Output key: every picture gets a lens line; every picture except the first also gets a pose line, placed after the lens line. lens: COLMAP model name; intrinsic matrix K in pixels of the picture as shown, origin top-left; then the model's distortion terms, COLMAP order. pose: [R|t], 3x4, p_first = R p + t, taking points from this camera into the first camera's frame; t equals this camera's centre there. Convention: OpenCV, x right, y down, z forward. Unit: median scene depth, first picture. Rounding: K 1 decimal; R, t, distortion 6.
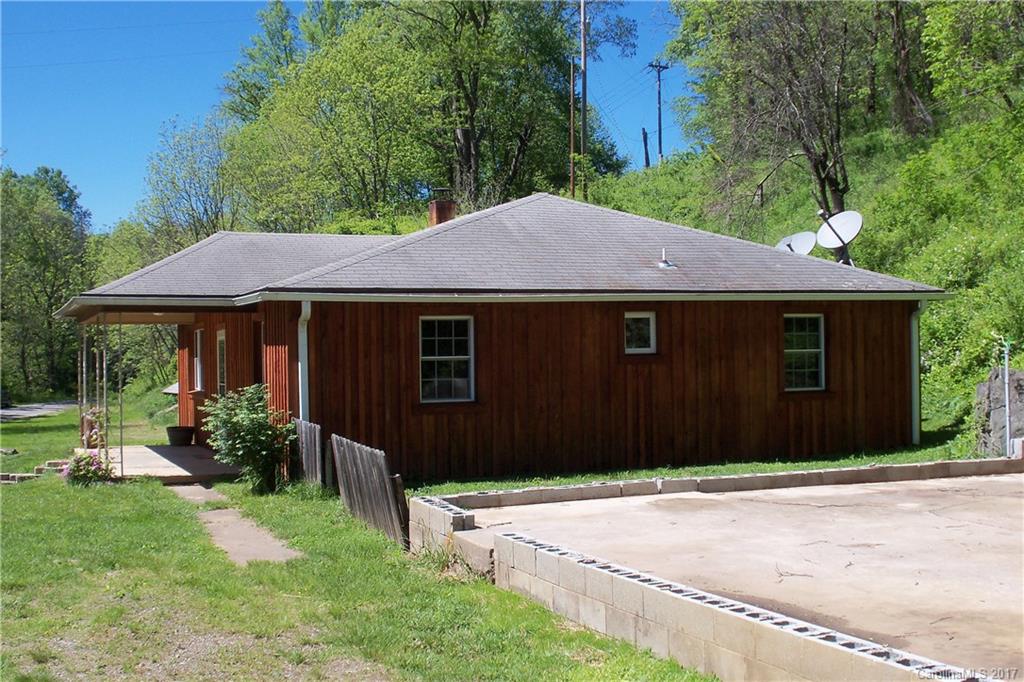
lens RADIAL K [[1276.3, 0, 512.0], [0, 1276.3, 341.0], [0, 0, 1]] dist [-0.187797, 0.038977]
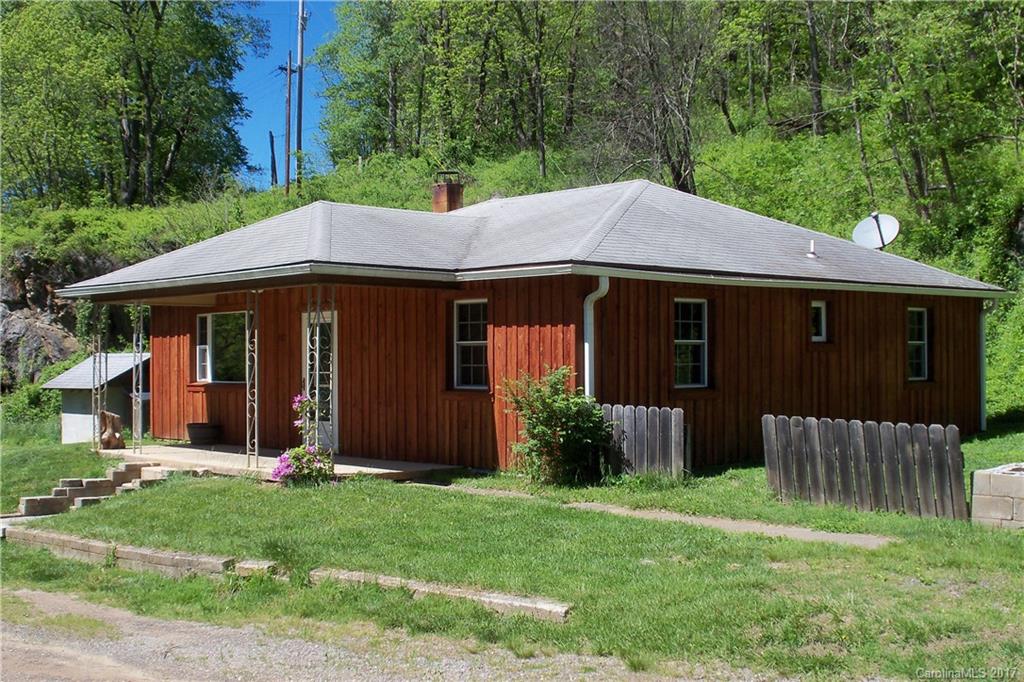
lens RADIAL K [[1254.9, 0, 512.0], [0, 1254.9, 341.0], [0, 0, 1]] dist [-0.119549, 0.005507]
pose [[0.932204, 0.015736, 0.361591, -0.485260], [-0.013101, 0.999867, -0.009738, 0.022138], [-0.361696, 0.004340, 0.932286, 0.156726]]
